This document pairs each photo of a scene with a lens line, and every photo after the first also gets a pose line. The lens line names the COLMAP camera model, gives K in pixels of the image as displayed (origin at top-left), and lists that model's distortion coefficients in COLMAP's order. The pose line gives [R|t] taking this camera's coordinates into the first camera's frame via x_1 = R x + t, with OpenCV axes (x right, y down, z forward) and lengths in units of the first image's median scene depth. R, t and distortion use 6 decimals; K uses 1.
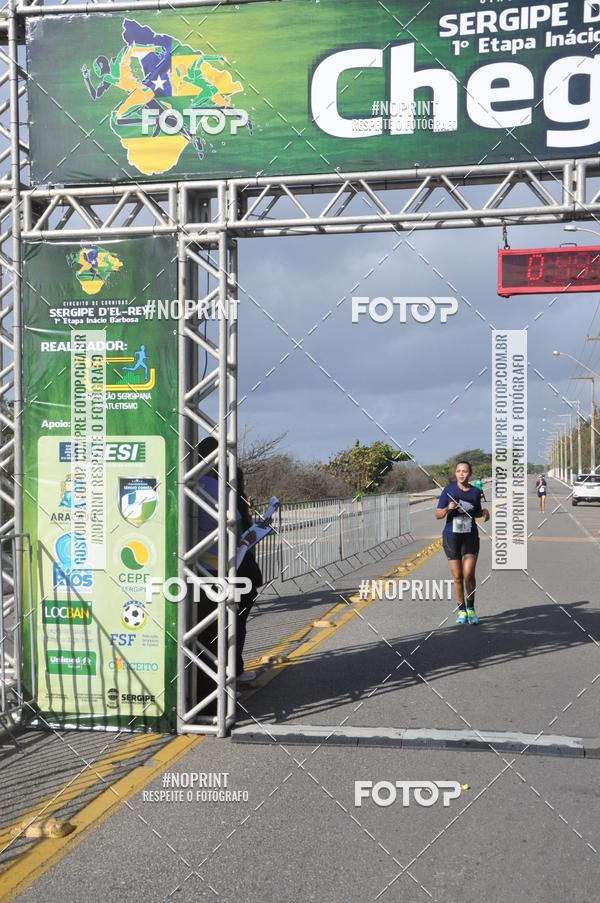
lens RADIAL K [[1193.6, 0, 295.0], [0, 1193.6, 457.0], [0, 0, 1]] dist [0.056815, 0.504231]
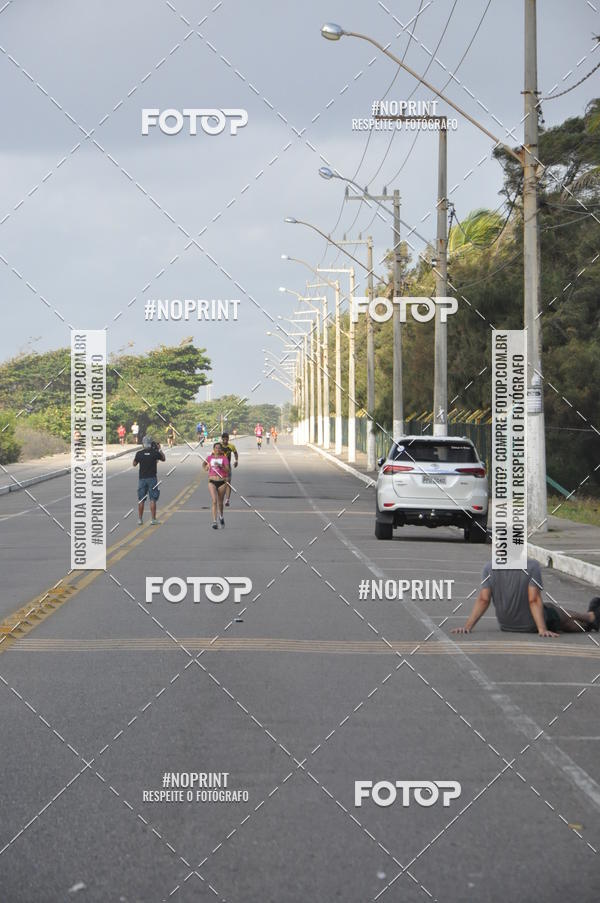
lens RADIAL K [[1198.9, 0, 294.8], [0, 1198.9, 457.1], [0, 0, 1]] dist [0.053634, 0.542885]
pose [[0.985521, 0.007381, 0.169395, 1.136564], [-0.008840, 0.999930, 0.007859, 0.126711], [-0.169325, -0.009243, 0.985517, 5.030494]]
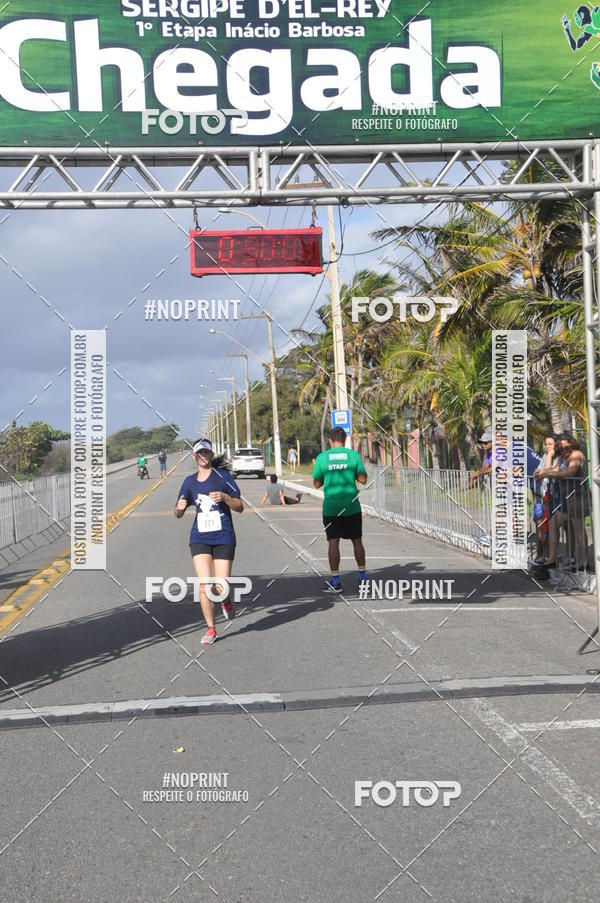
lens RADIAL K [[1191.7, 0, 296.2], [0, 1191.7, 458.0], [0, 0, 1]] dist [0.043384, 0.551895]
pose [[0.958730, -0.033826, 0.282299, -0.040108], [0.028417, 0.999326, 0.023234, 0.000979], [-0.282894, -0.014253, 0.959045, -0.012932]]
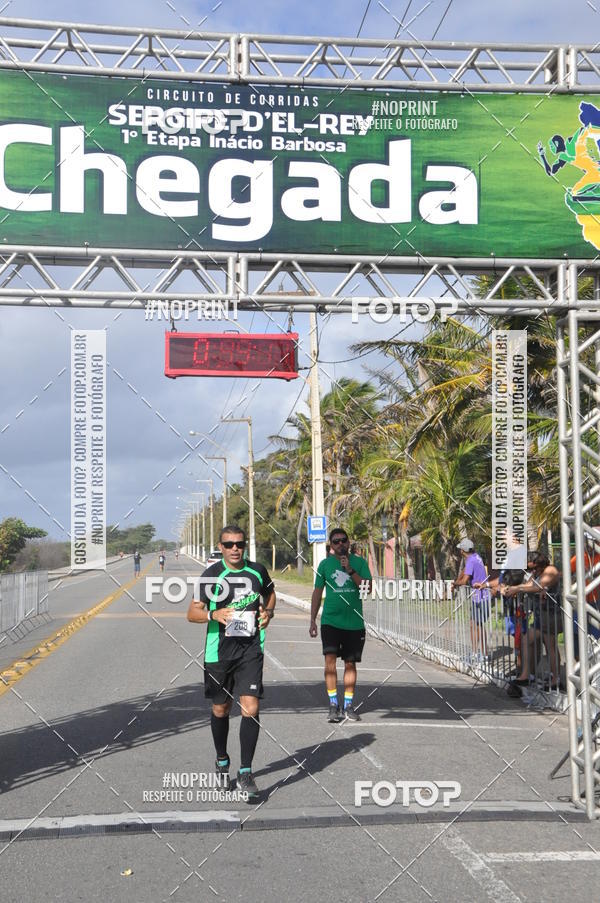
lens RADIAL K [[1192.7, 0, 296.5], [0, 1192.7, 457.0], [0, 0, 1]] dist [0.065531, 0.475561]
pose [[0.953428, 0.025226, 0.300565, -0.029133], [-0.005863, 0.997858, -0.065151, 0.000119], [-0.301564, 0.060355, 0.951534, -0.000796]]
